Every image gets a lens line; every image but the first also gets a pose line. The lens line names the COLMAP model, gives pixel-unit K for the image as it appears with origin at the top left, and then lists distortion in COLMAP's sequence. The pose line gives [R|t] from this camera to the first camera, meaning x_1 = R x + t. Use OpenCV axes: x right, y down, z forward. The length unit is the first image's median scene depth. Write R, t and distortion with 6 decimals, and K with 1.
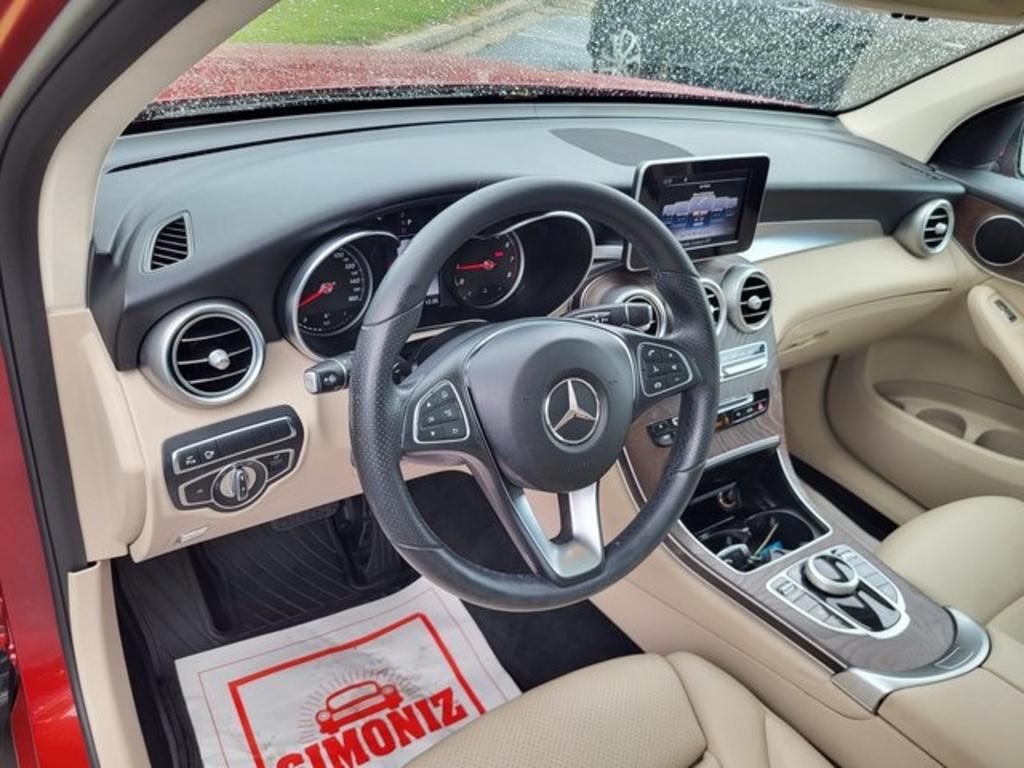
lens RADIAL K [[776.7, 0, 510.5], [0, 776.7, 381.1], [0, 0, 1]] dist [0.021908, -0.000157]
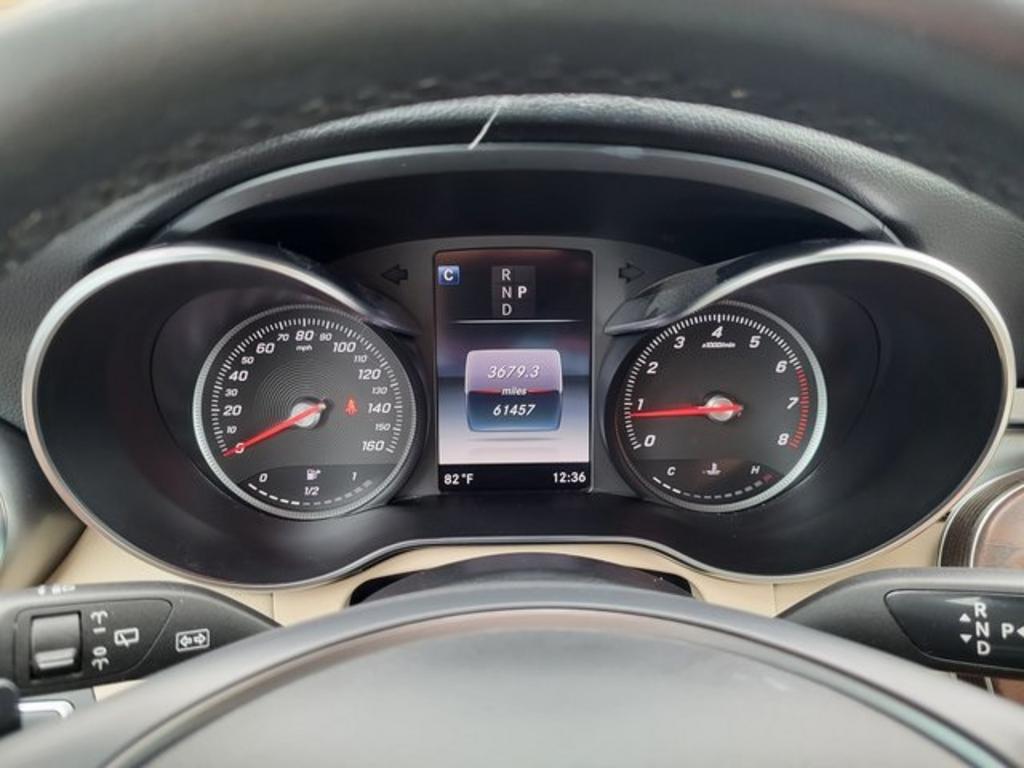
lens RADIAL K [[776.7, 0, 508.8], [0, 776.7, 376.5], [0, 0, 1]] dist [0.021908, -0.000157]
pose [[0.846864, 0.079946, -0.525766, 0.099382], [-0.181983, 0.972515, -0.145247, -0.092803], [0.499703, 0.218685, 0.838137, 0.641828]]
